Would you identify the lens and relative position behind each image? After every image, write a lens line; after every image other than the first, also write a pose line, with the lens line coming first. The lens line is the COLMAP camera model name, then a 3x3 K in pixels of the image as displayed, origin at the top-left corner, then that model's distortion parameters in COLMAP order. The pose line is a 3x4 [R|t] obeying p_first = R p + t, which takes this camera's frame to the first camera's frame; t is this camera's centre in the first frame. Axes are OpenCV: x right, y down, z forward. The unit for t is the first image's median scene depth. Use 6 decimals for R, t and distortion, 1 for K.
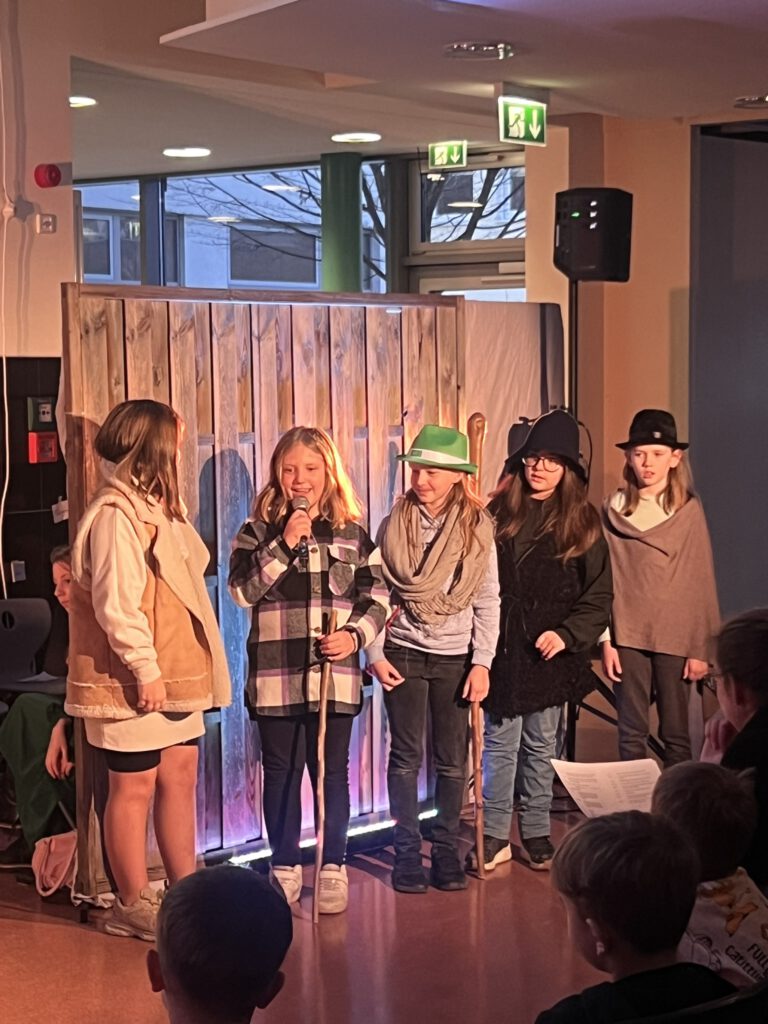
lens RADIAL K [[2294.2, 0, 384.0], [0, 2294.2, 512.0], [0, 0, 1]] dist [0.145447, -0.056251]
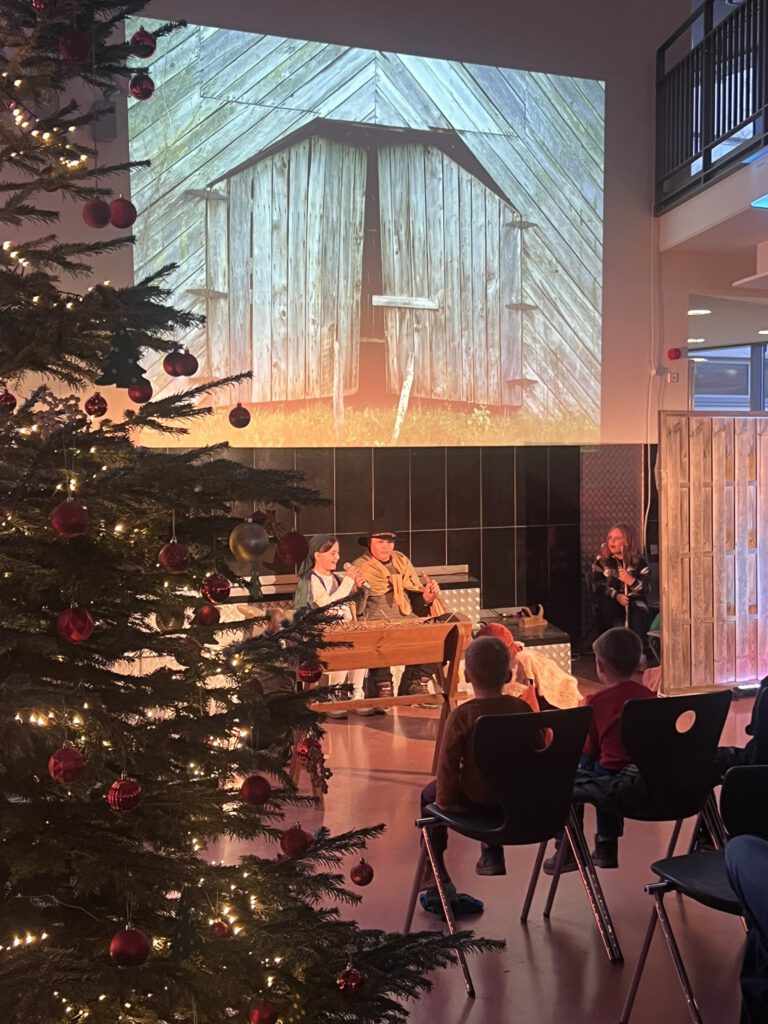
lens RADIAL K [[1309.4, 0, 384.0], [0, 1309.4, 512.0], [0, 0, 1]] dist [0.247116, -0.731478]
pose [[0.921834, 0.021954, -0.386963, 0.097174], [-0.027026, 0.999605, -0.007671, 0.011509], [0.386642, 0.017529, 0.922063, -0.224734]]
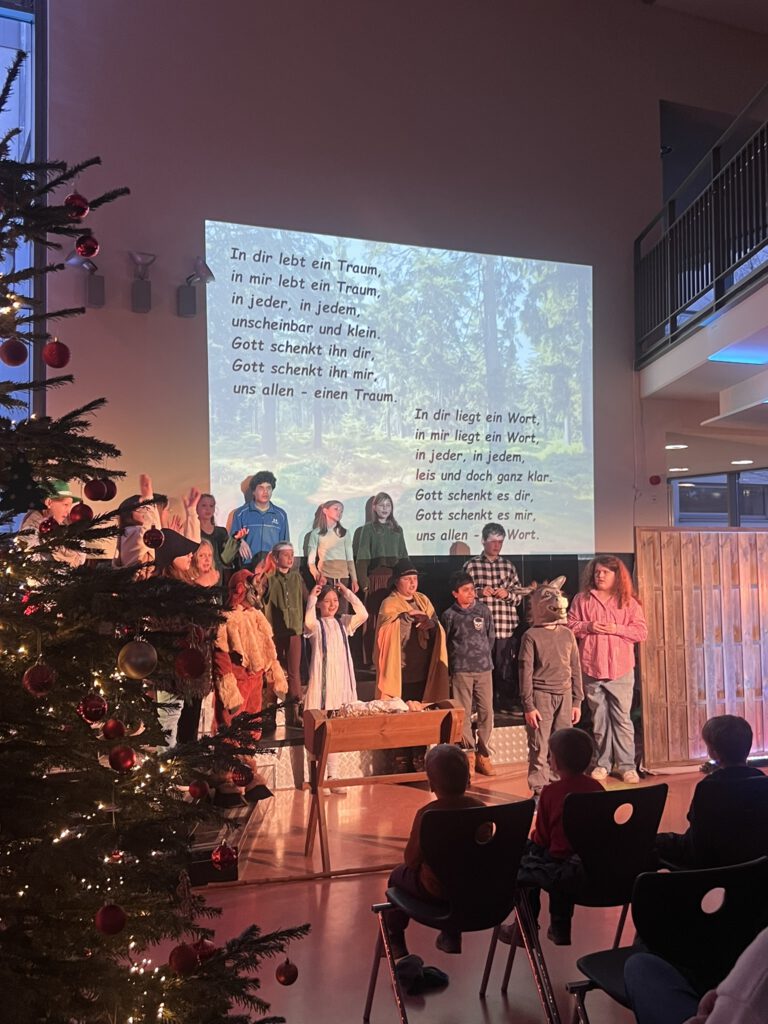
lens RADIAL K [[1021.0, 0, 384.0], [0, 1021.0, 512.0], [0, 0, 1]] dist [0.121468, -0.217302]
pose [[0.895188, -0.019237, -0.445273, 0.114385], [-0.026564, 0.994989, -0.096390, 0.003489], [0.444896, 0.098115, 0.890191, -0.146983]]
